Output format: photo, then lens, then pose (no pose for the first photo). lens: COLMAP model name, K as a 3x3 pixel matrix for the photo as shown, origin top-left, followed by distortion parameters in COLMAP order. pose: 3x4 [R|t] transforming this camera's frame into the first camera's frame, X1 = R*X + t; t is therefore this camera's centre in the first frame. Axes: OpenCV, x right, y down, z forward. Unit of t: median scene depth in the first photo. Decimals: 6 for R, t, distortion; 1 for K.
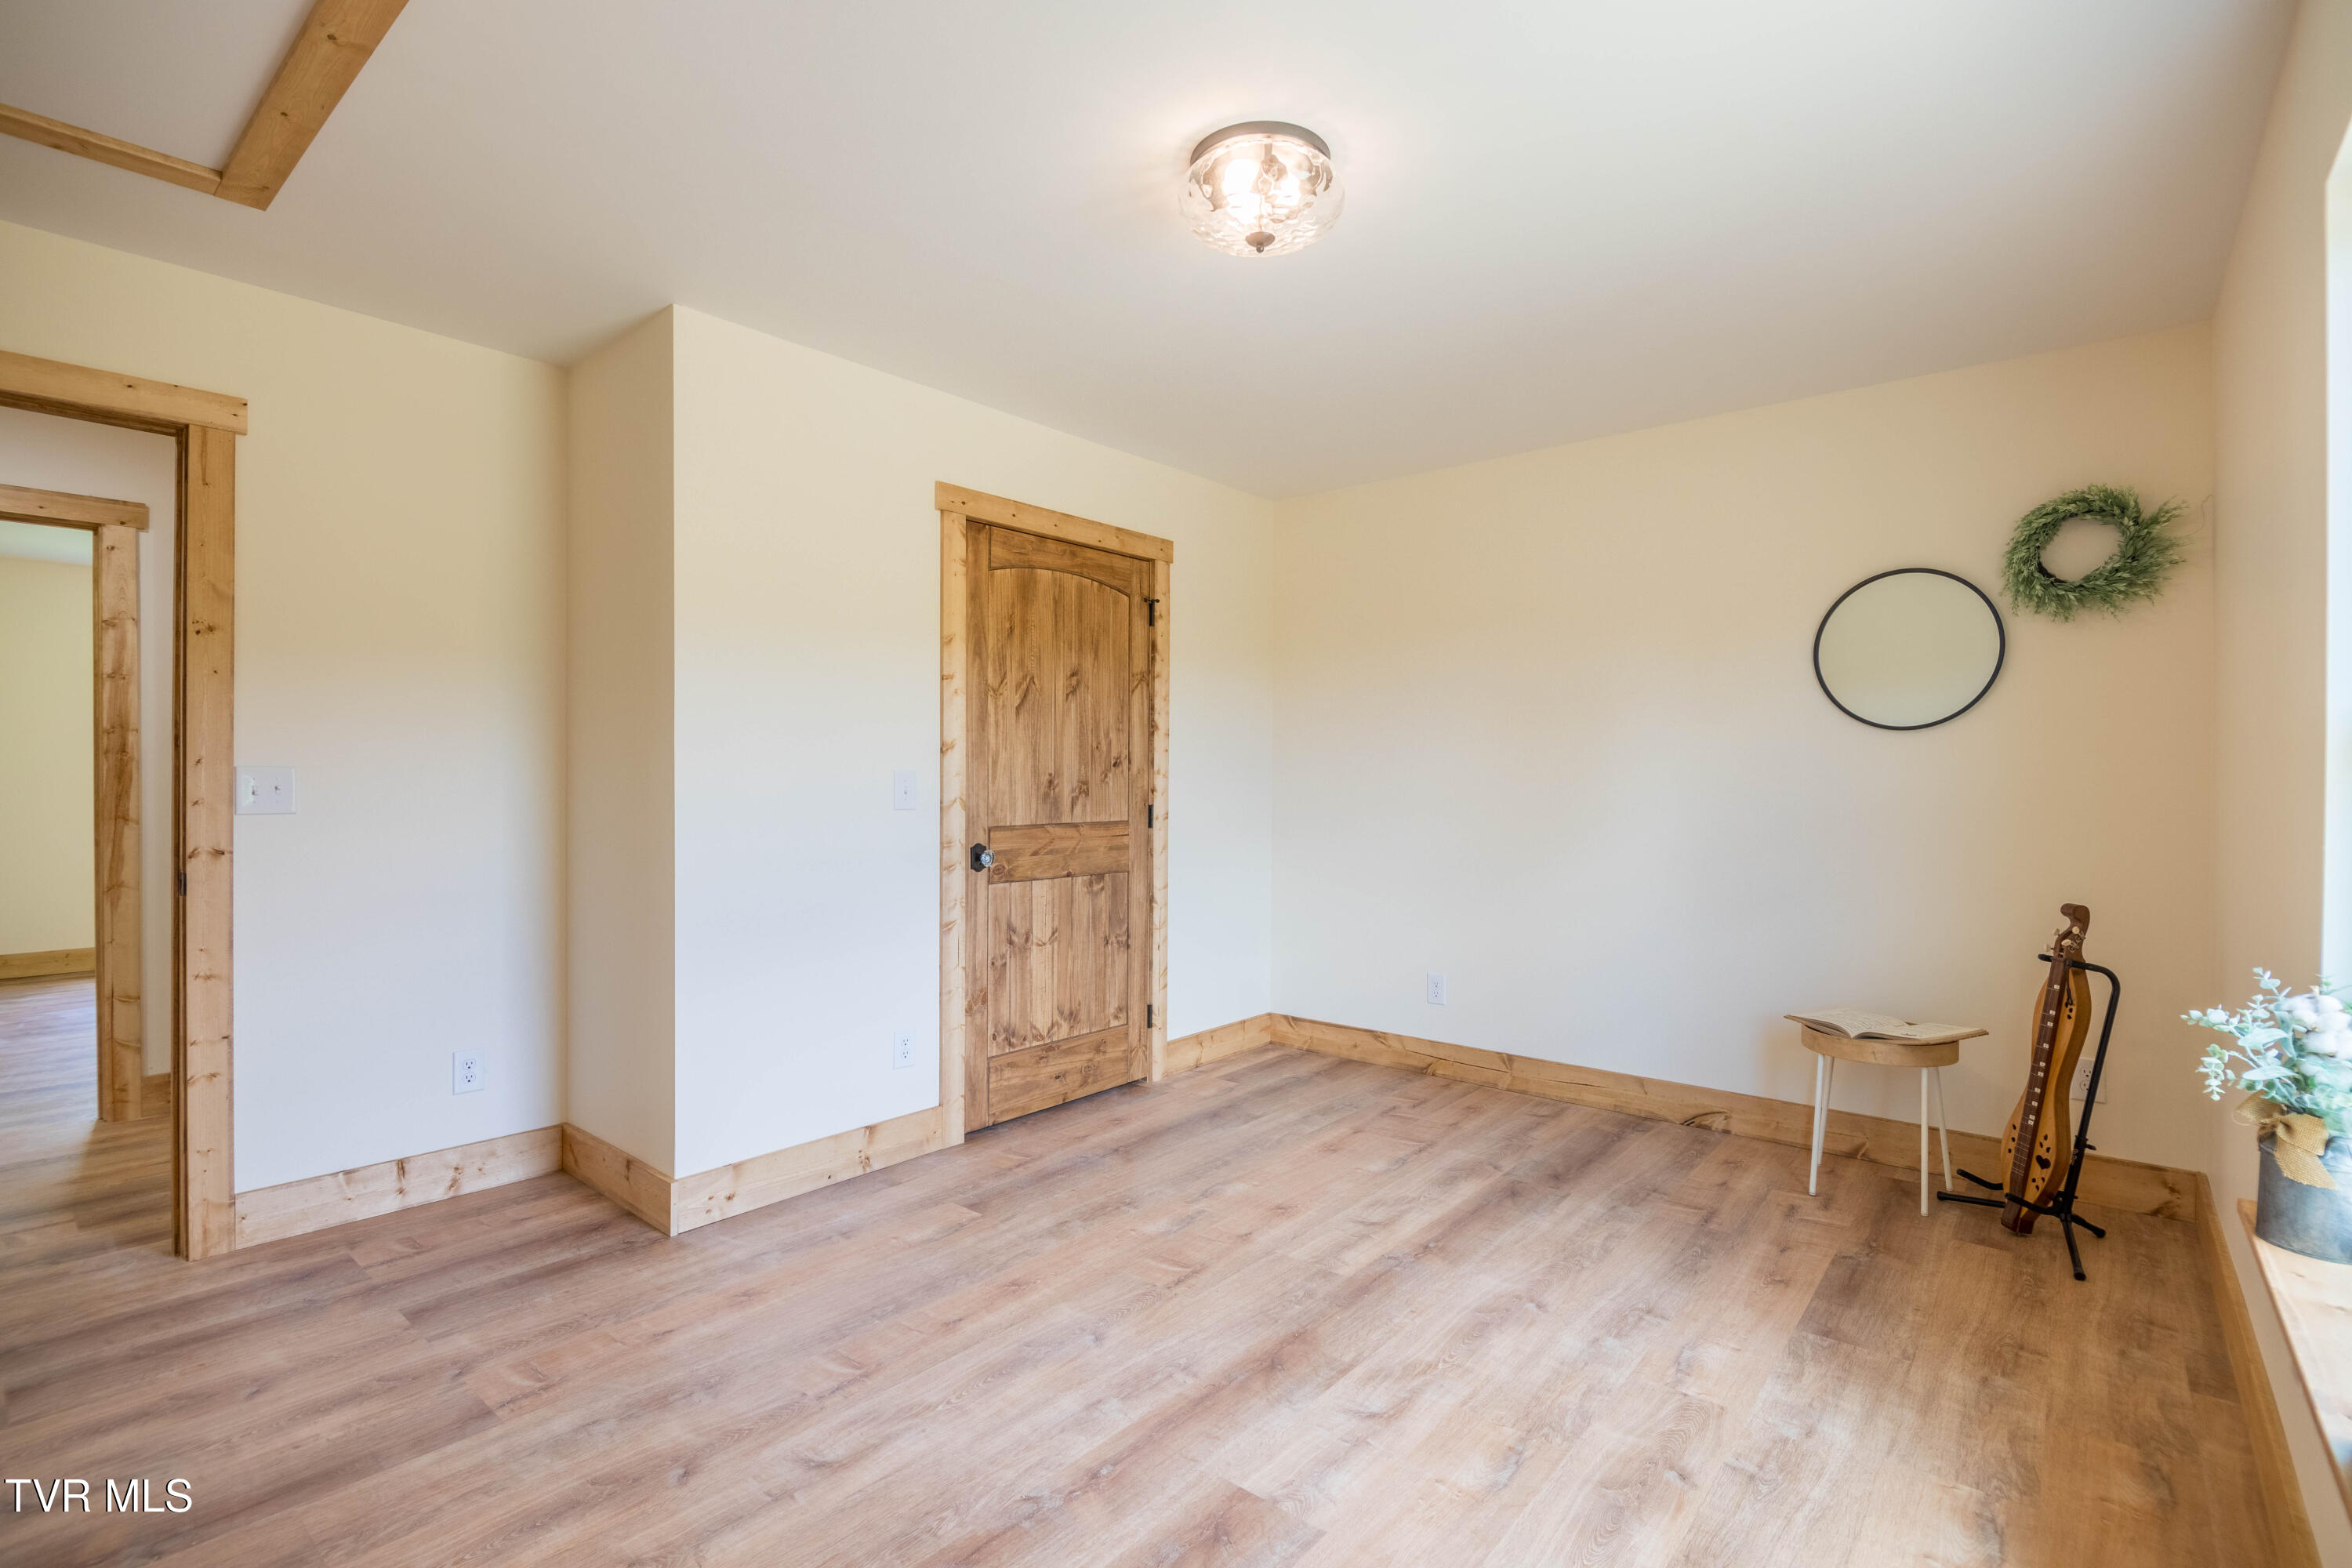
lens RADIAL K [[1085.9, 0, 1179.8], [0, 1085.9, 781.7], [0, 0, 1]] dist [-0.002453, -0.007390]
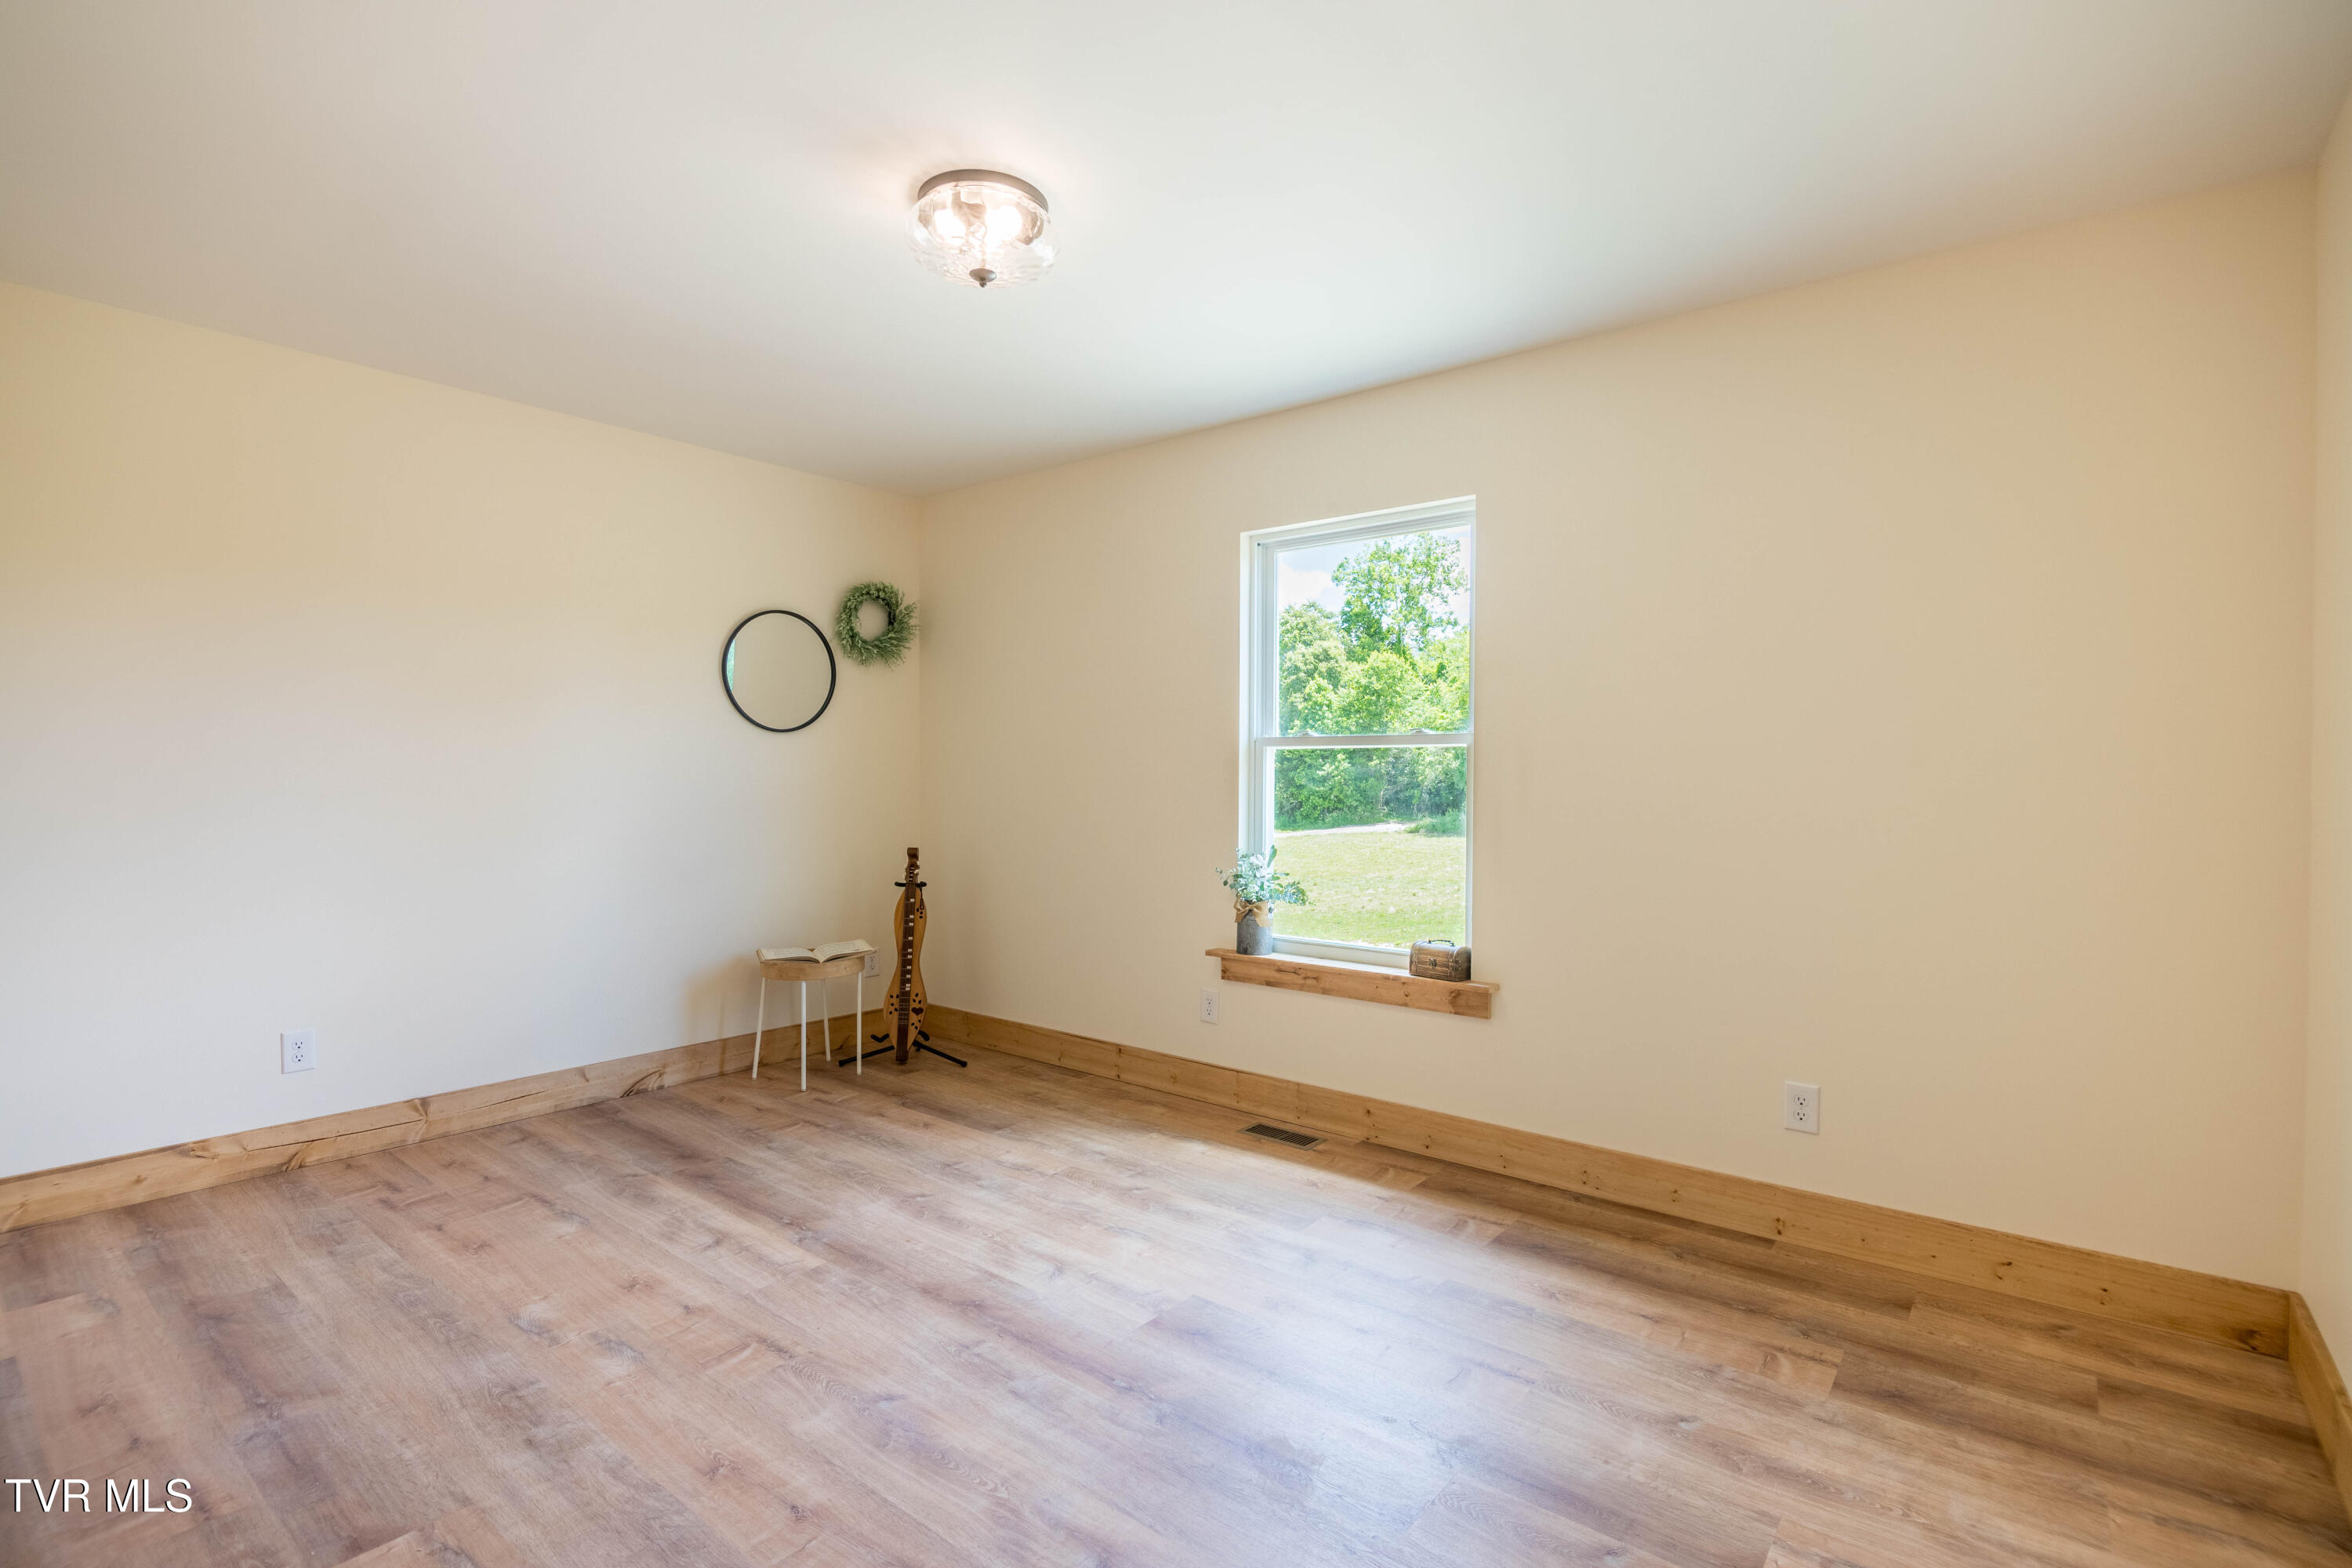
lens RADIAL K [[1085.9, 0, 1179.8], [0, 1085.9, 781.7], [0, 0, 1]] dist [-0.002453, -0.007390]
pose [[-0.022284, -0.011406, 0.999687, -0.763459], [-0.001134, 0.999935, 0.011383, -0.003562], [-0.999751, -0.000880, -0.022295, 0.616451]]
